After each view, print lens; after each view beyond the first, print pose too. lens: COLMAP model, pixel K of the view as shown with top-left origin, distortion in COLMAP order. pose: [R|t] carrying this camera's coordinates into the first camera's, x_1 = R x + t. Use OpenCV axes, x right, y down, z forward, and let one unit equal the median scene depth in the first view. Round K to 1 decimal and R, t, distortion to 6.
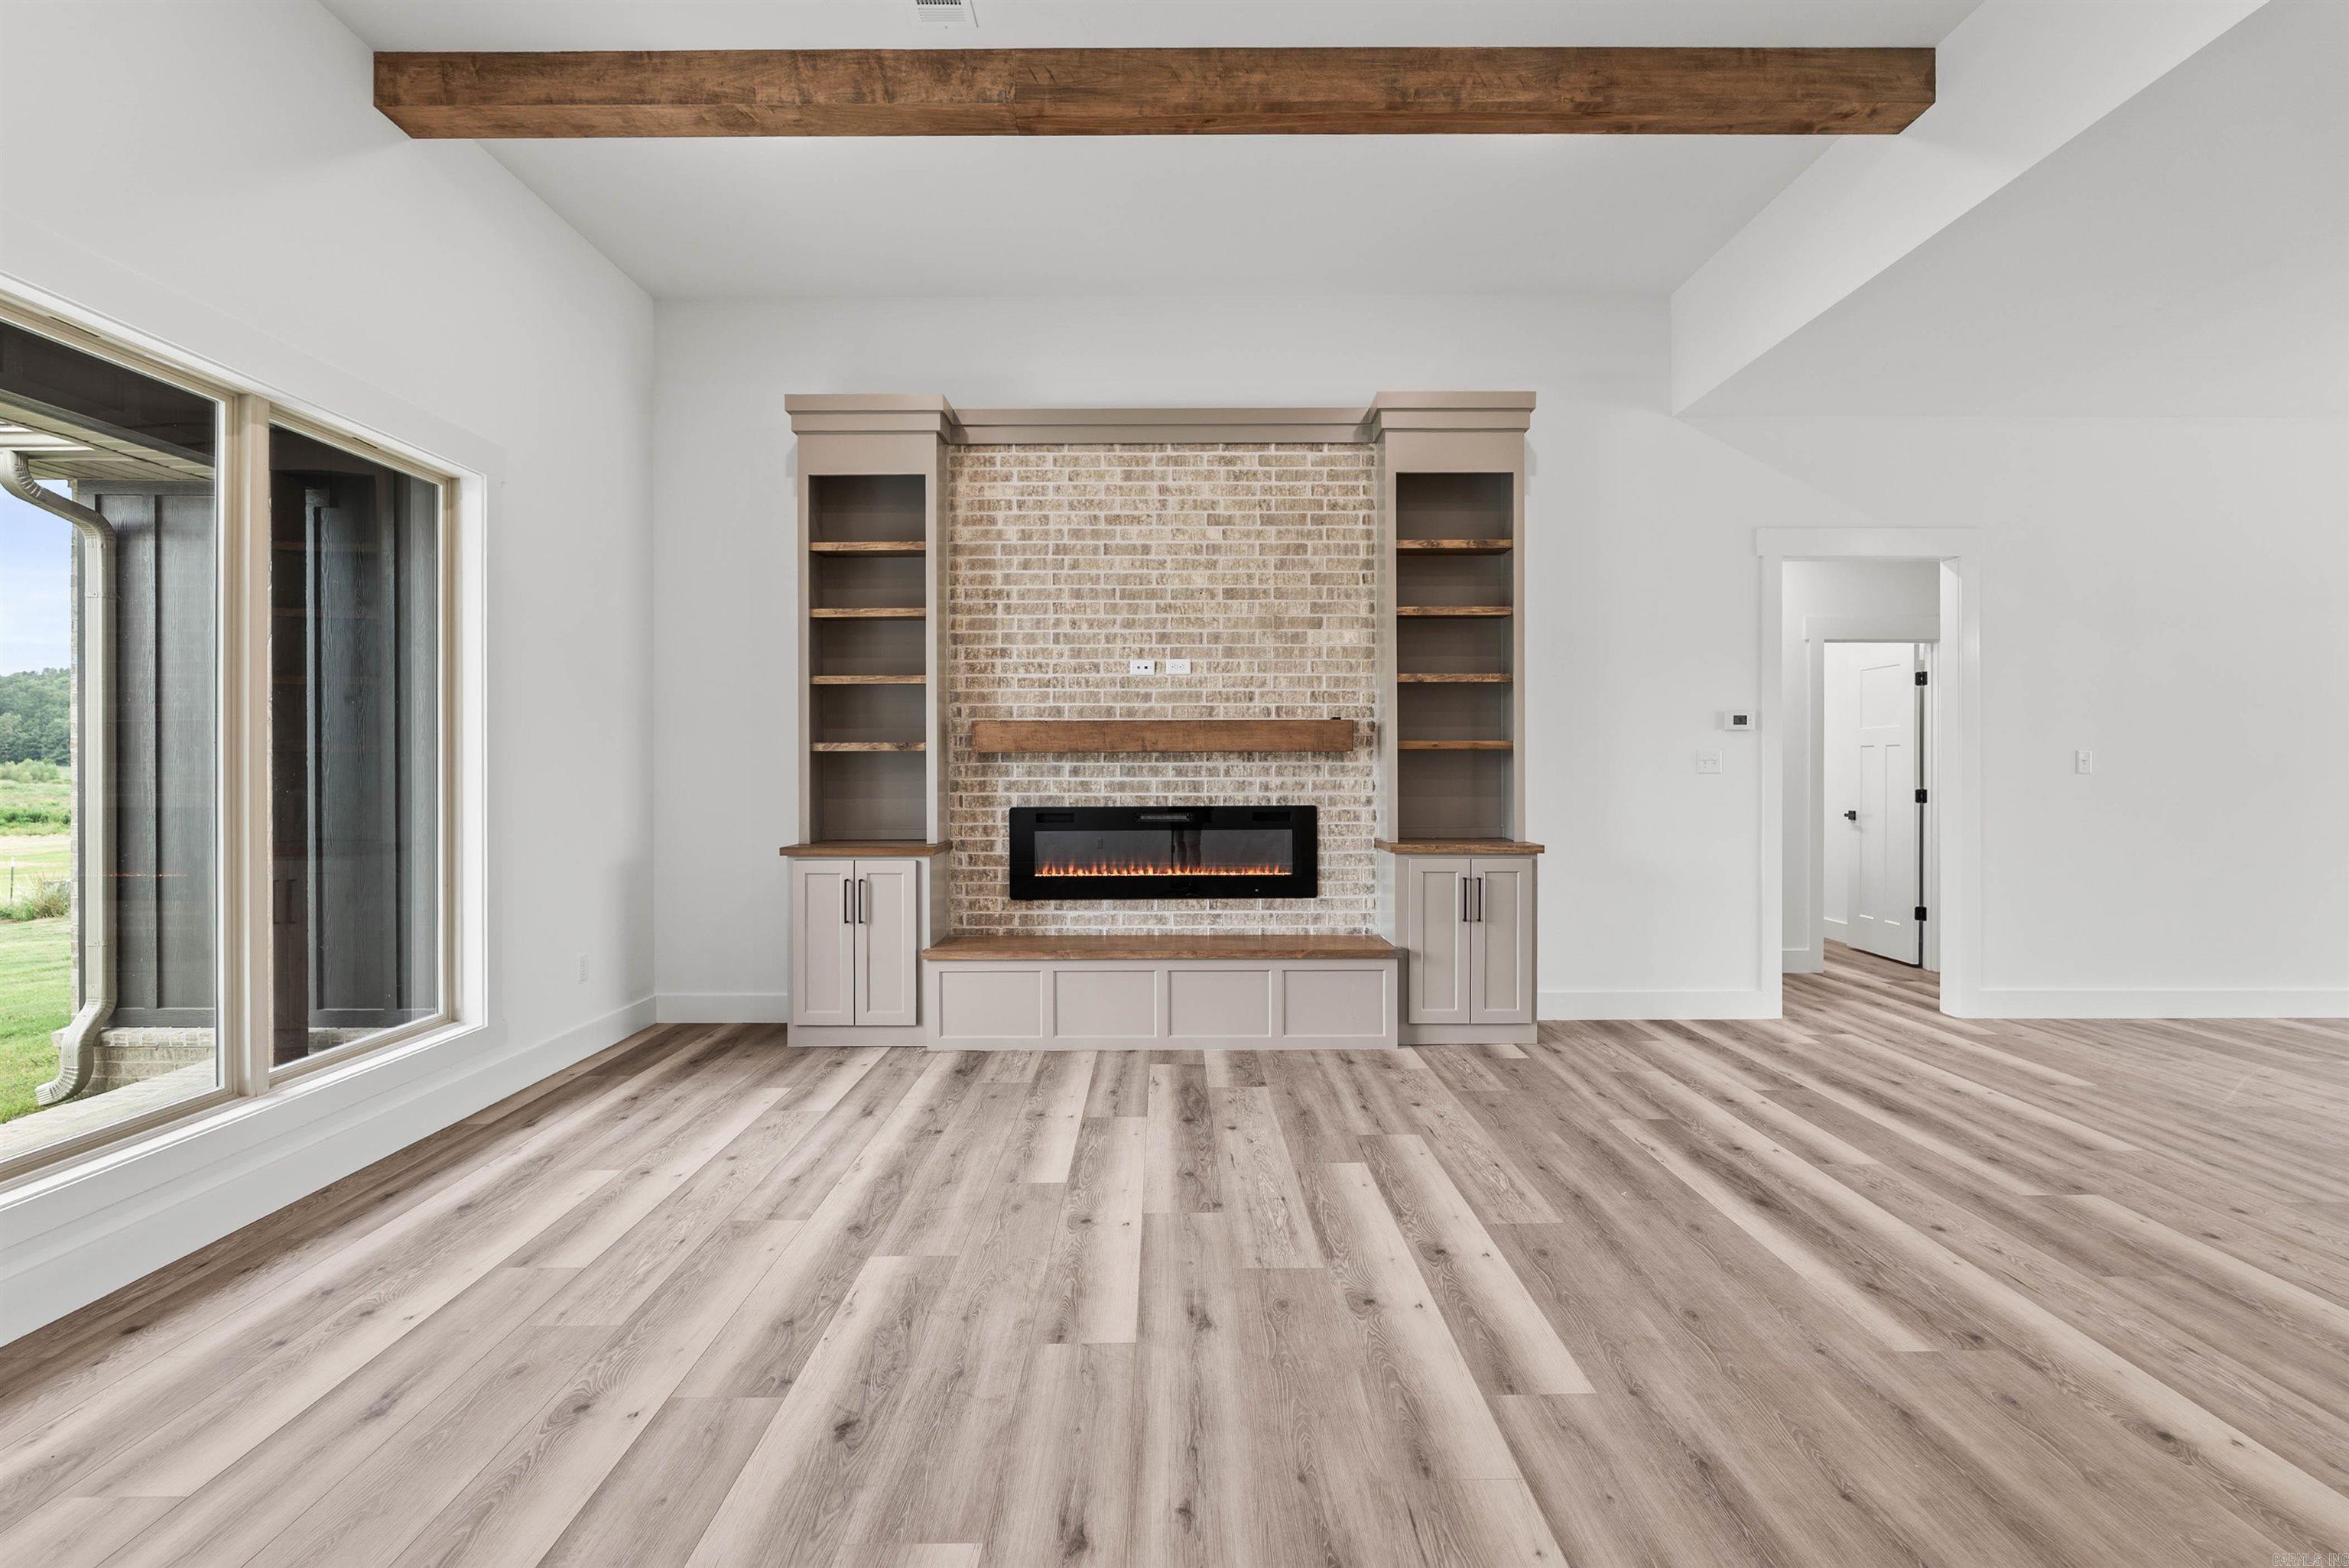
lens RADIAL K [[1059.7, 0, 1177.3], [0, 1059.7, 766.3], [0, 0, 1]] dist [-0.008191, 0.000133]
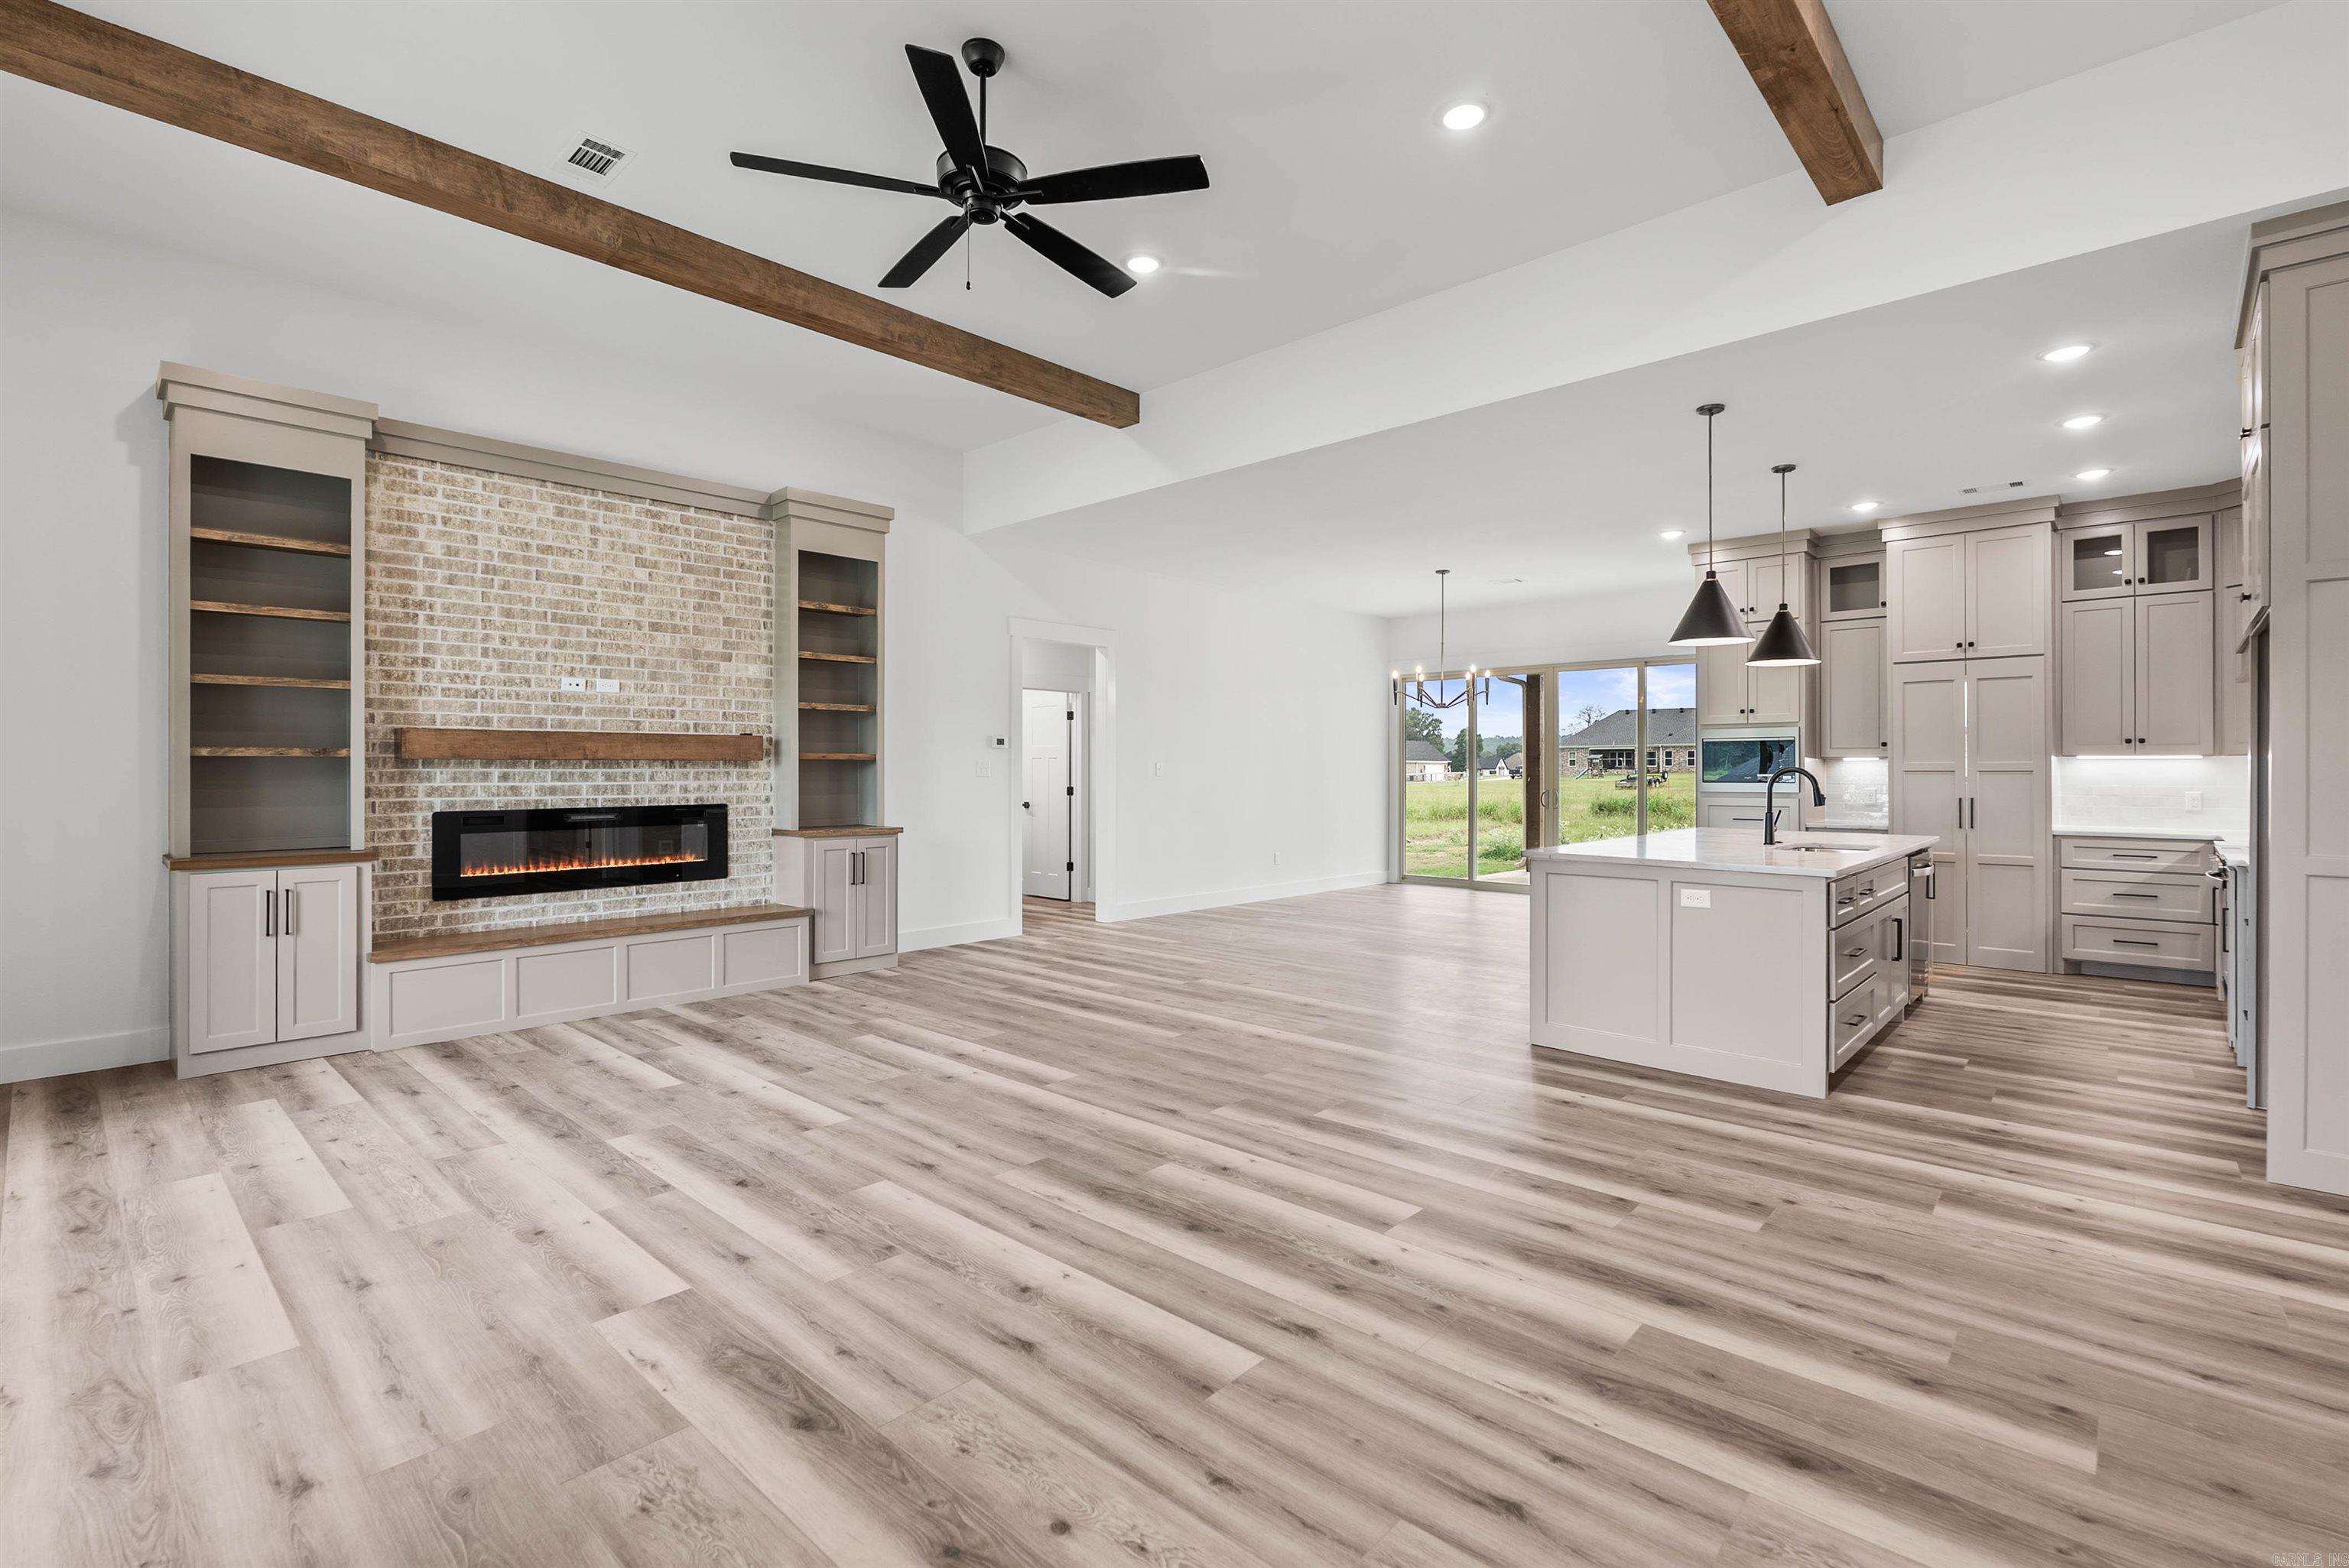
lens RADIAL K [[1052.7, 0, 1179.9], [0, 1052.7, 767.5], [0, 0, 1]] dist [-0.007834, 0.000085]
pose [[0.683451, 0.003076, 0.729990, -0.414446], [-0.000347, 0.999992, -0.003889, -0.001096], [-0.729996, 0.002404, 0.683447, -0.236142]]
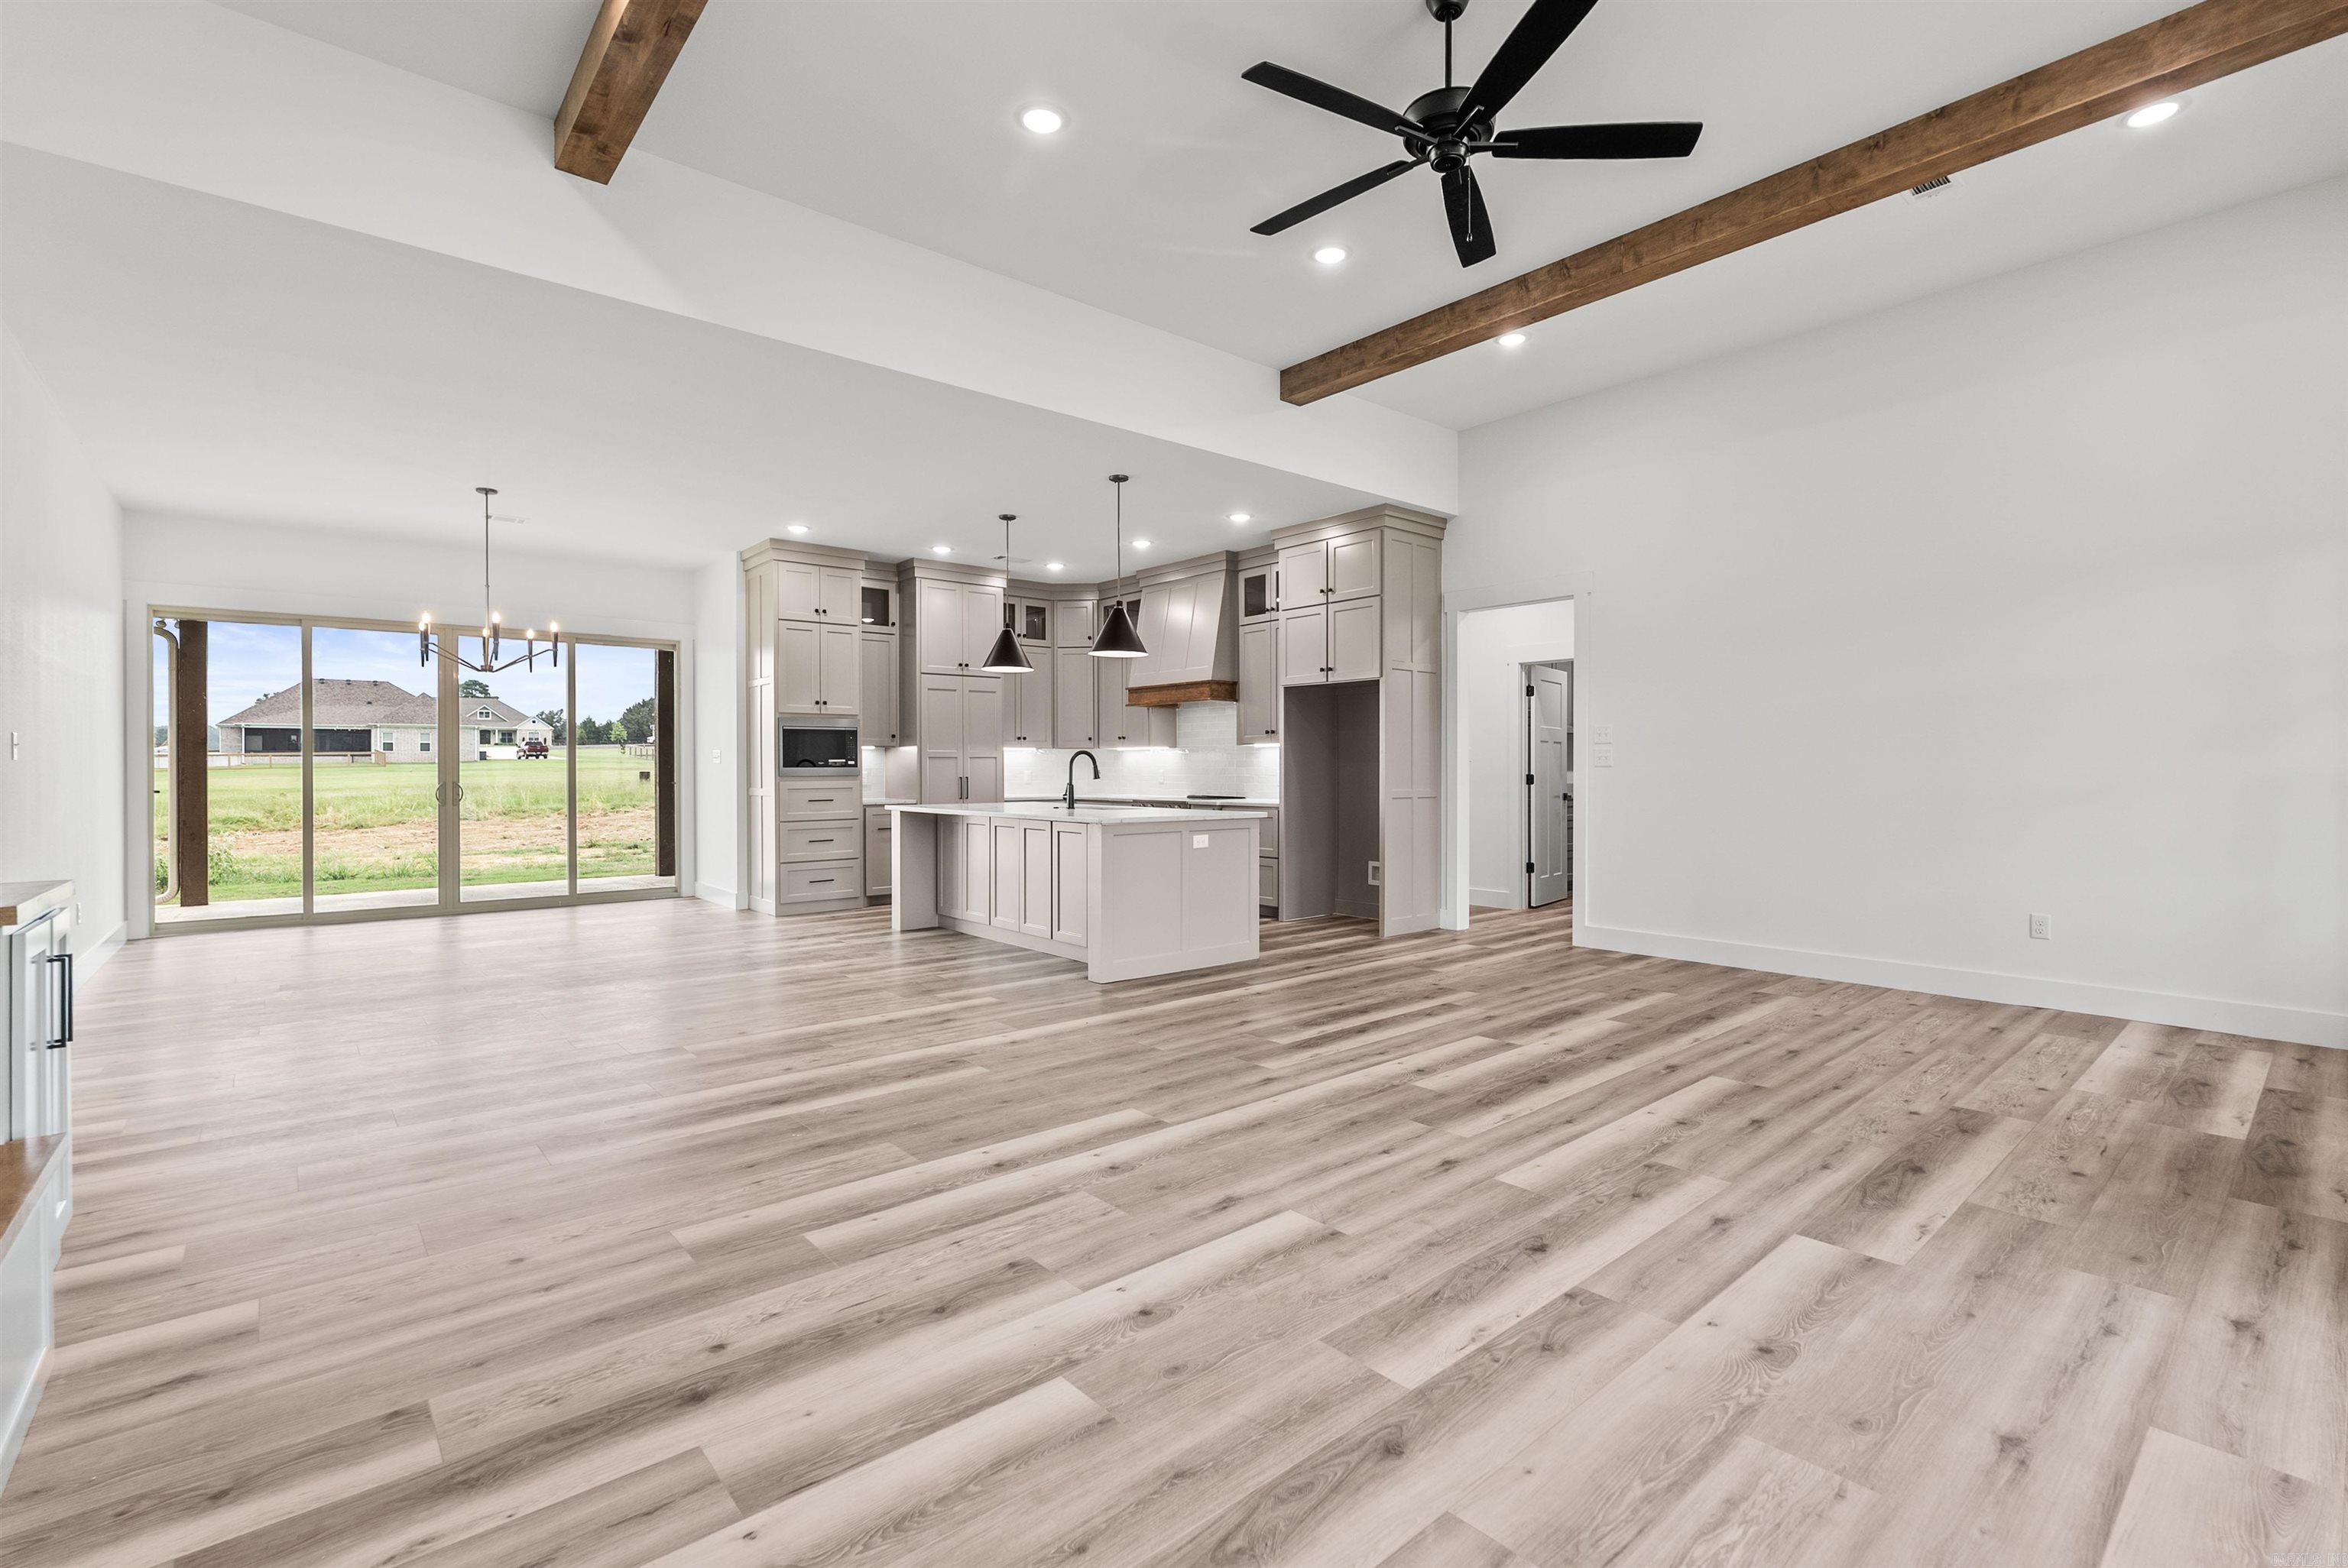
lens RADIAL K [[1052.3, 0, 1179.4], [0, 1052.3, 767.5], [0, 0, 1]] dist [-0.007834, 0.000085]
pose [[-0.646206, 0.003491, 0.763155, -0.402480], [0.004657, 0.999989, -0.000631, 0.018991], [-0.763149, 0.003146, -0.646215, 0.861933]]
